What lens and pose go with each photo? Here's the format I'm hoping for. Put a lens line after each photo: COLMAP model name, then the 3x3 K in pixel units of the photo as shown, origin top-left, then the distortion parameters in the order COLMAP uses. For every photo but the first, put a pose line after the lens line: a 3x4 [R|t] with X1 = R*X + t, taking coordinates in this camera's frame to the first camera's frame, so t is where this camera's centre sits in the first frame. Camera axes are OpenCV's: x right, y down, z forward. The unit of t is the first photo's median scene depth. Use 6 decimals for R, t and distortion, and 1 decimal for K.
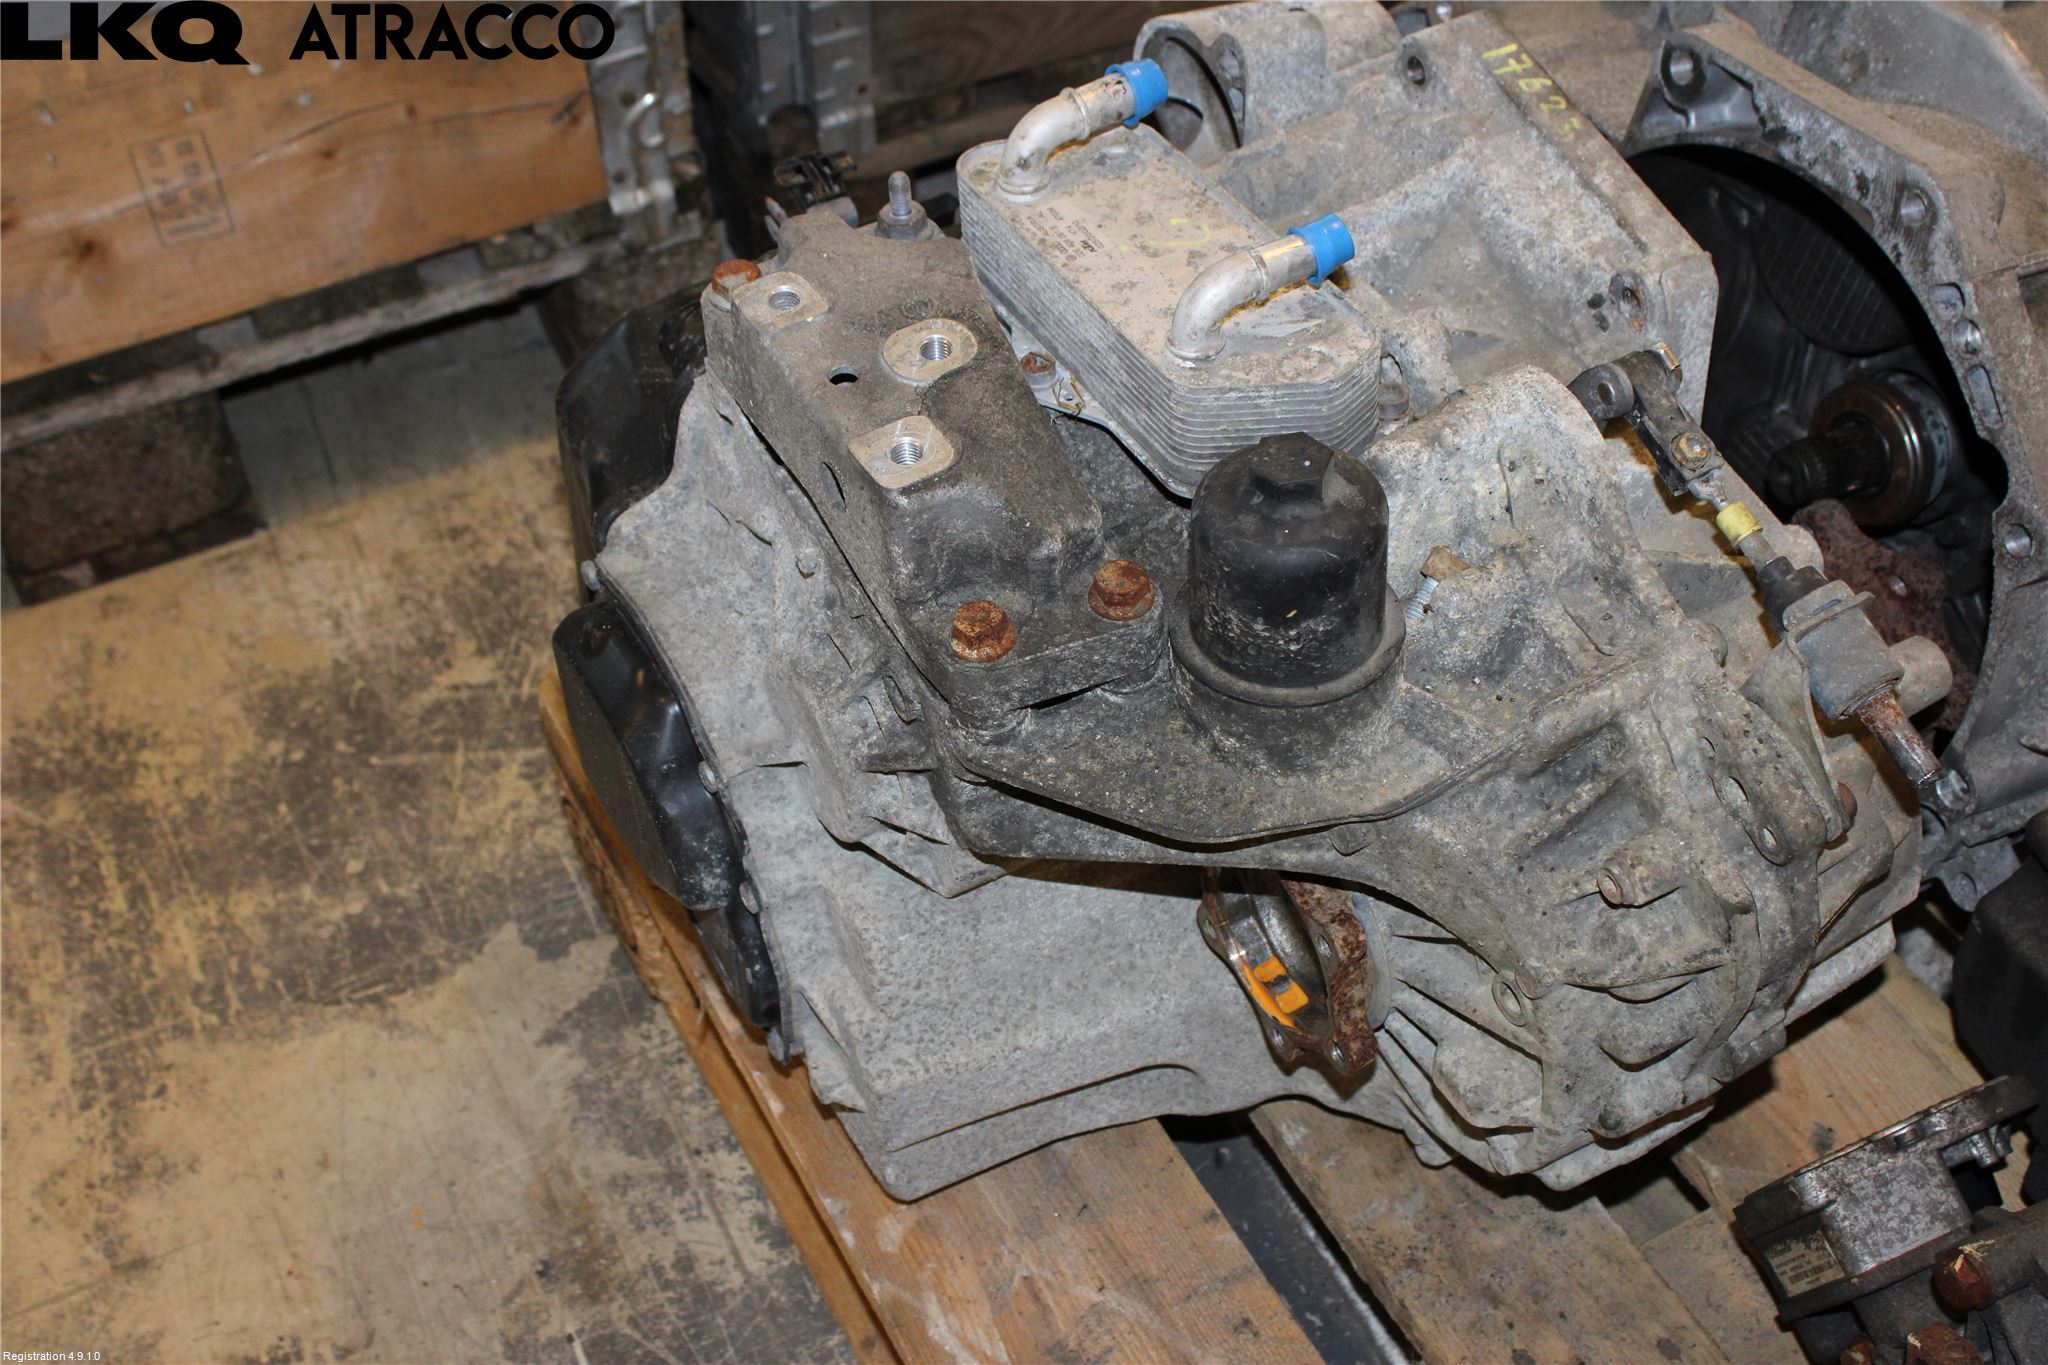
lens RADIAL K [[2539.6, 0, 1017.0], [0, 2539.6, 689.1], [0, 0, 1]] dist [-0.054528, 0.000000]
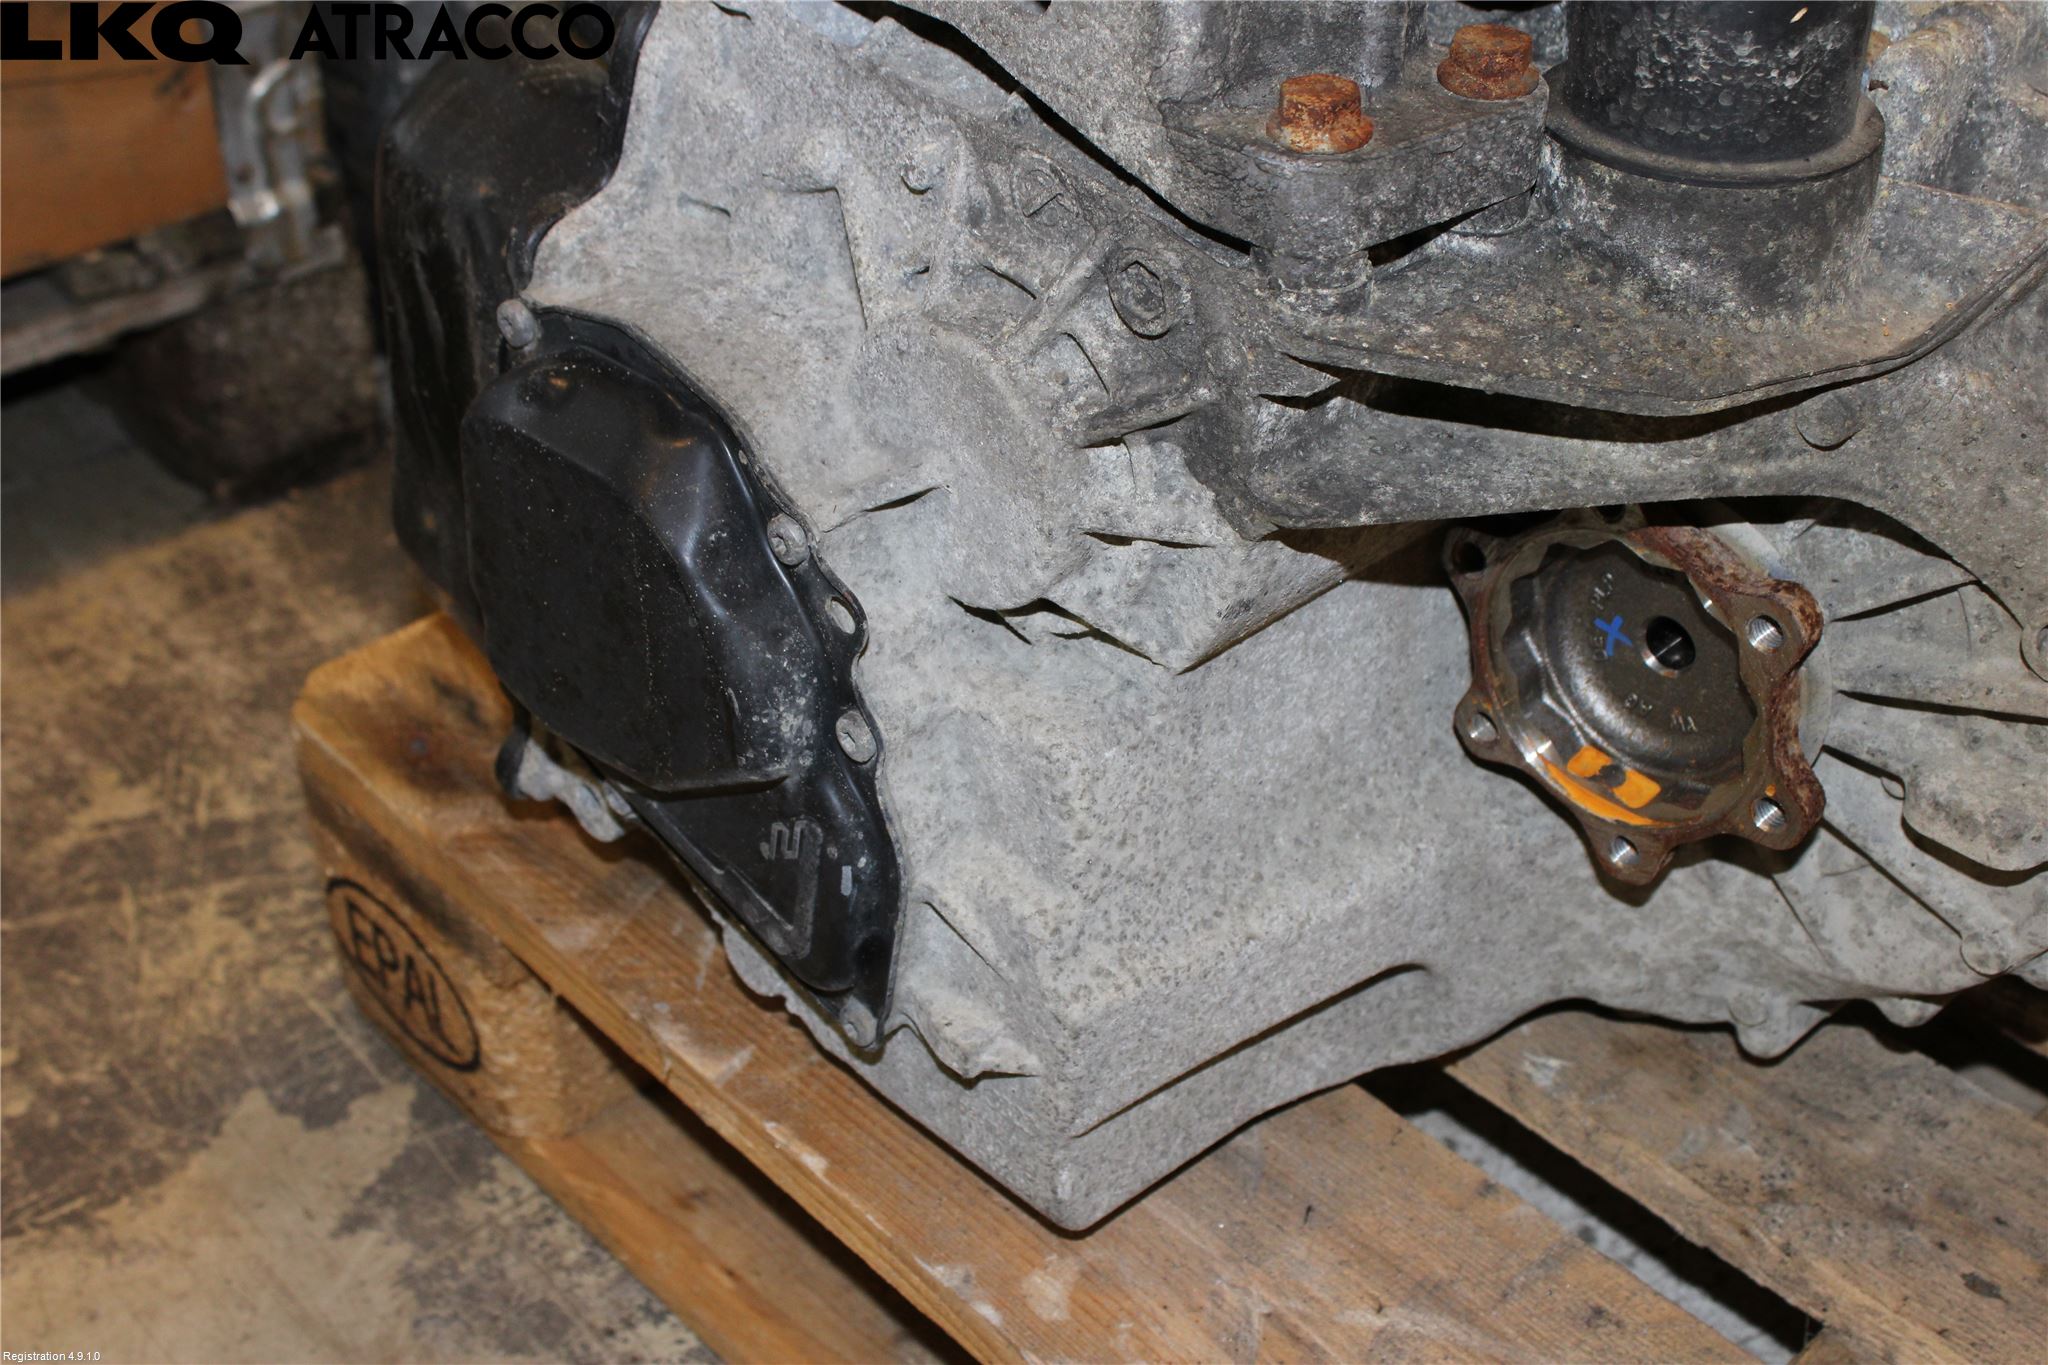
lens RADIAL K [[2539.6, 0, 1010.0], [0, 2539.6, 689.4], [0, 0, 1]] dist [-0.054528, 0.000000]
pose [[0.962754, -0.114685, 0.244851, -0.217666], [0.154081, 0.976867, -0.148291, 0.166992], [-0.222180, 0.180495, 0.958153, 0.358829]]
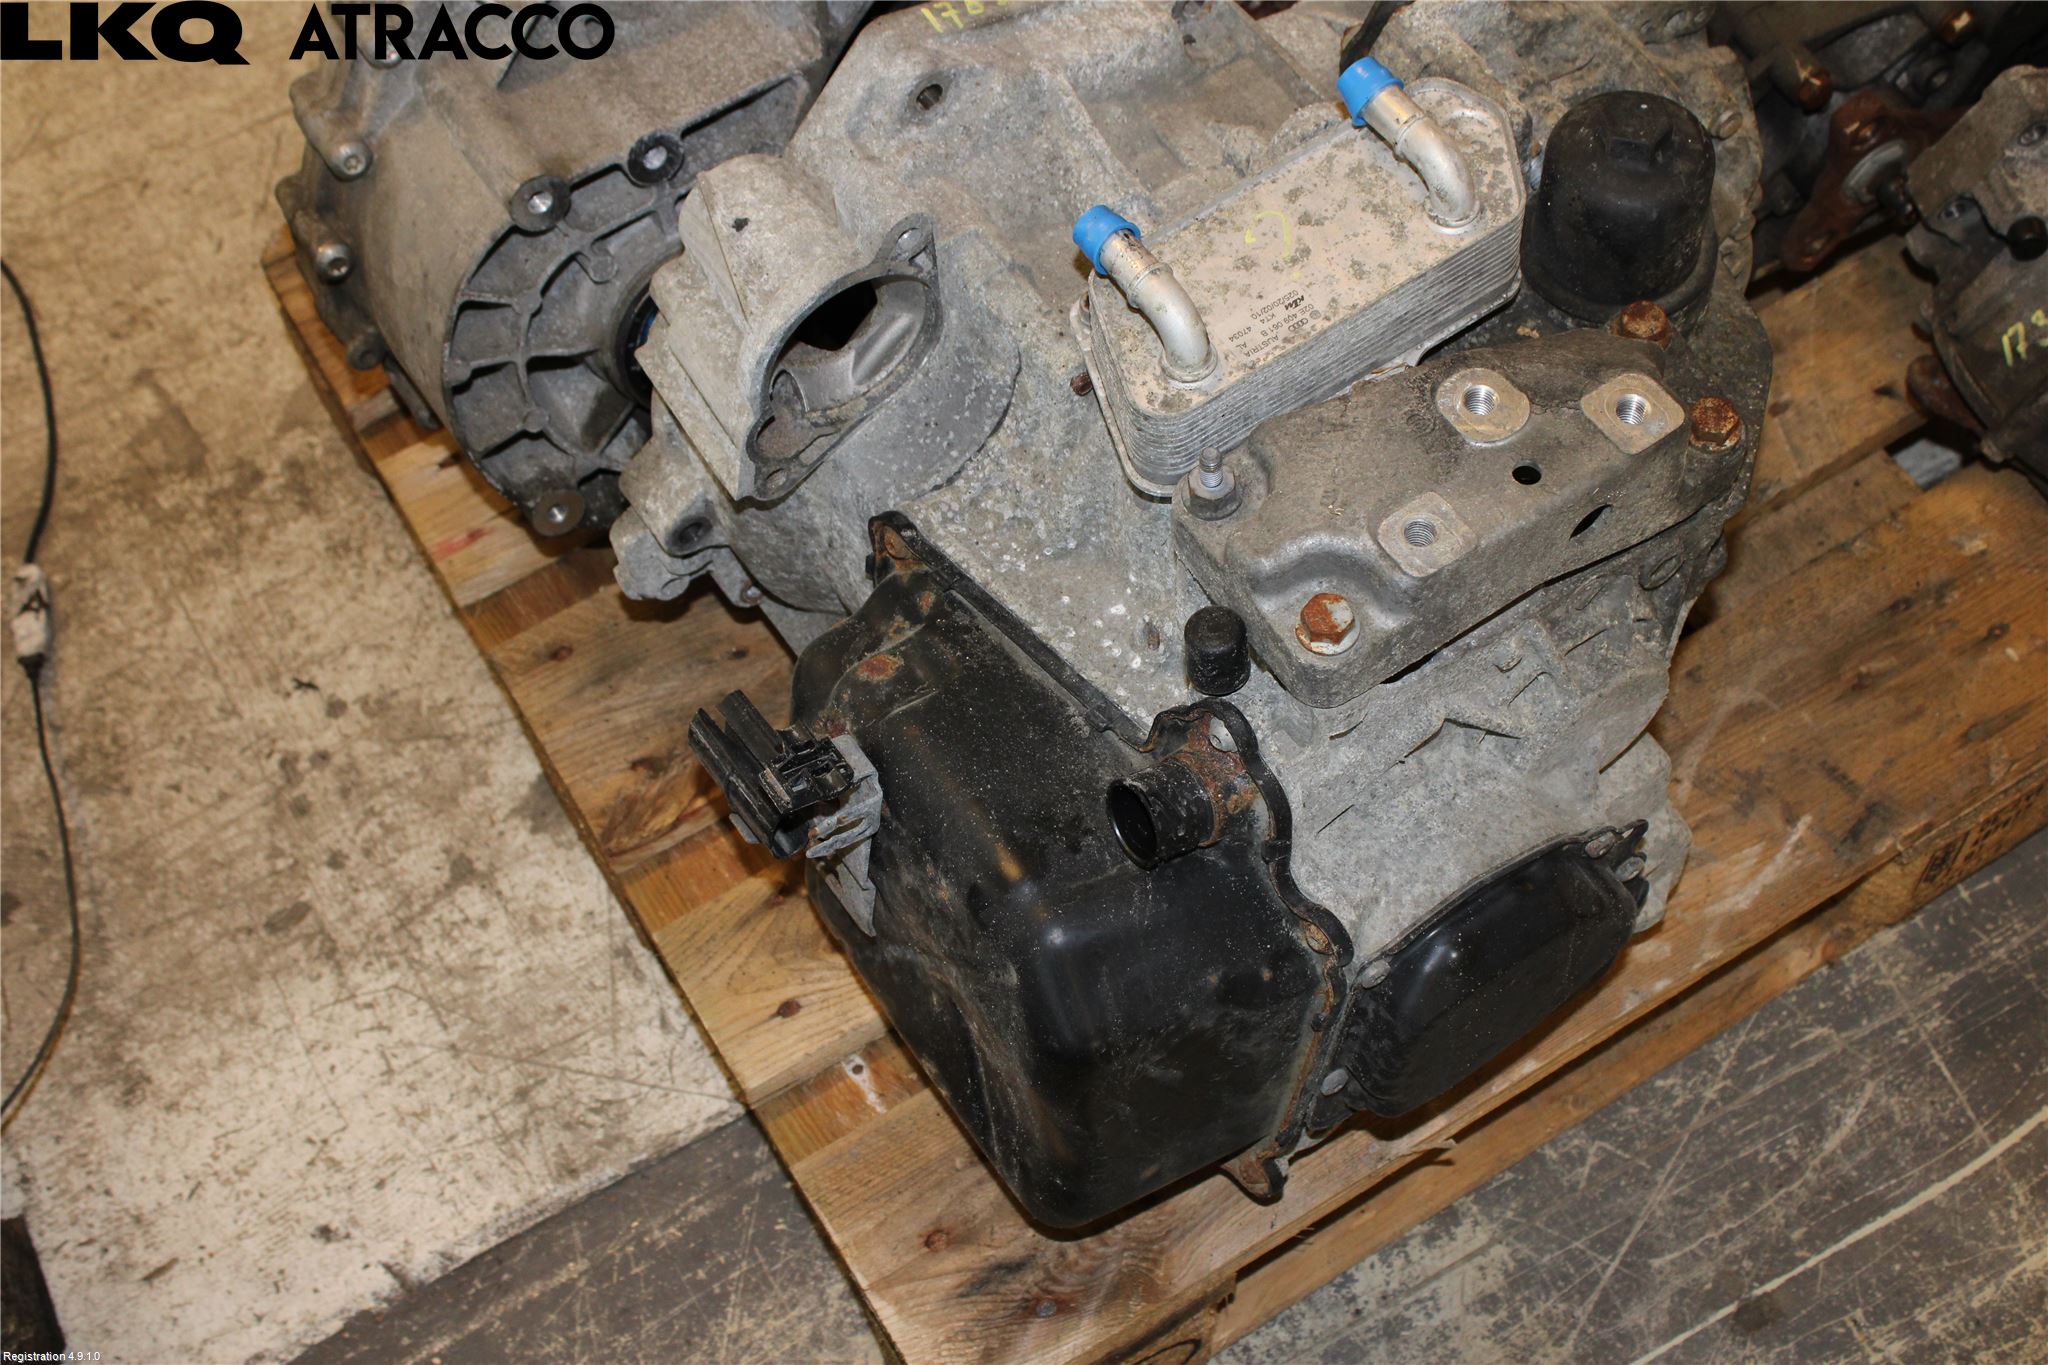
lens RADIAL K [[2539.6, 0, 981.3], [0, 2539.6, 696.7], [0, 0, 1]] dist [-0.054528, 0.000000]
pose [[-0.049632, -0.834815, 0.548288, -0.588591], [0.776299, 0.313155, 0.547077, -0.700750], [-0.628408, 0.452789, 0.632524, 0.460256]]
